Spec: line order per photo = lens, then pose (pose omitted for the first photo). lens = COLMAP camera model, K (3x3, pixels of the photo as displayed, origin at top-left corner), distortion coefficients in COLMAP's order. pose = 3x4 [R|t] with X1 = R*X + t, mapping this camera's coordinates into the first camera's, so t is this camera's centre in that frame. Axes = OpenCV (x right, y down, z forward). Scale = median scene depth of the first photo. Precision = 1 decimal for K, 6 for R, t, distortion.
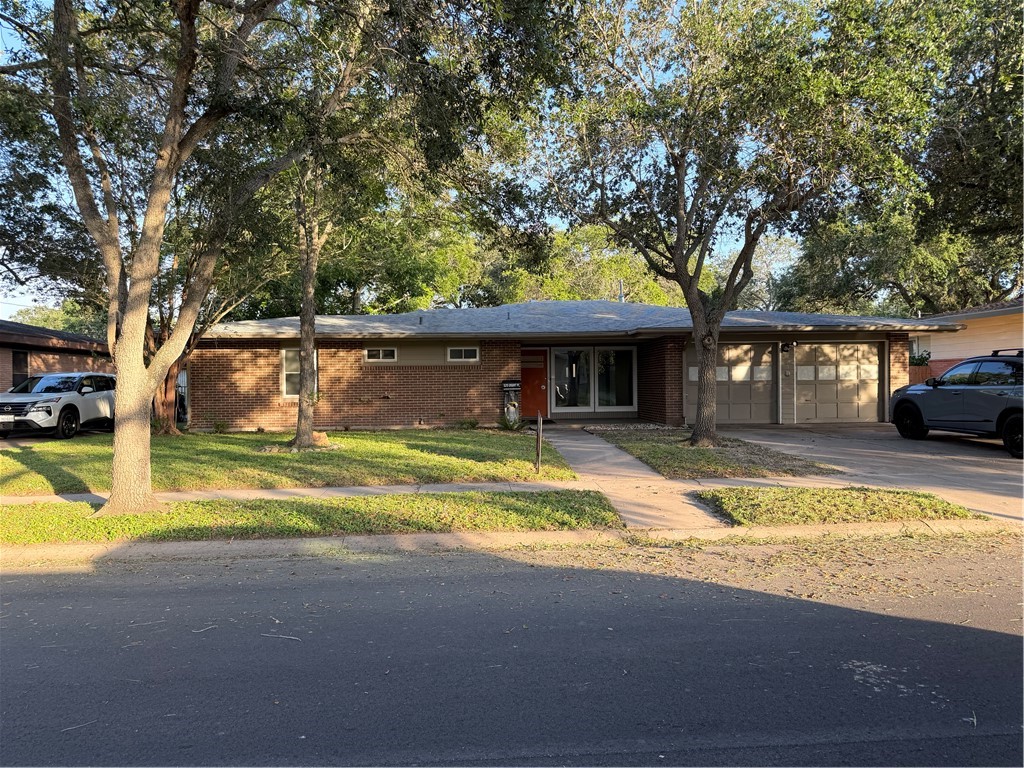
lens RADIAL K [[722.9, 0, 512.0], [0, 722.9, 384.0], [0, 0, 1]] dist [0.000997, -0.001258]
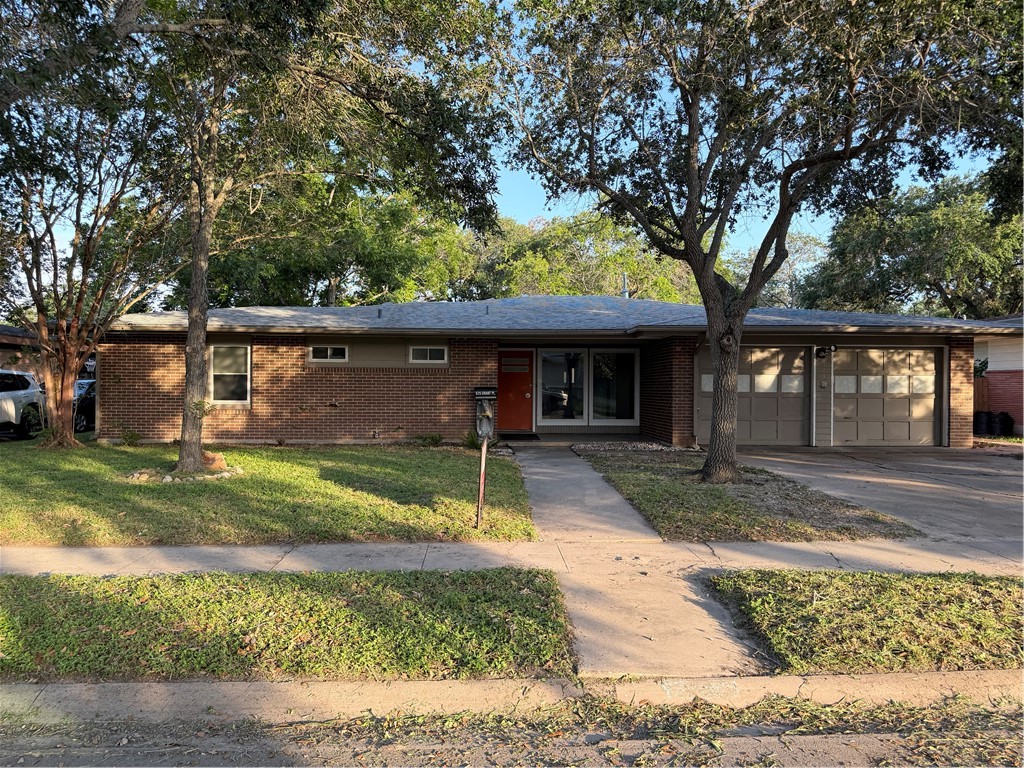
lens RADIAL K [[714.7, 0, 512.0], [0, 714.7, 384.0], [0, 0, 1]] dist [0.028007, -0.048321]
pose [[0.999633, 0.017206, -0.020945, 0.048190], [-0.017278, 0.999845, -0.003276, -0.006588], [0.020885, 0.003636, 0.999775, 0.188725]]
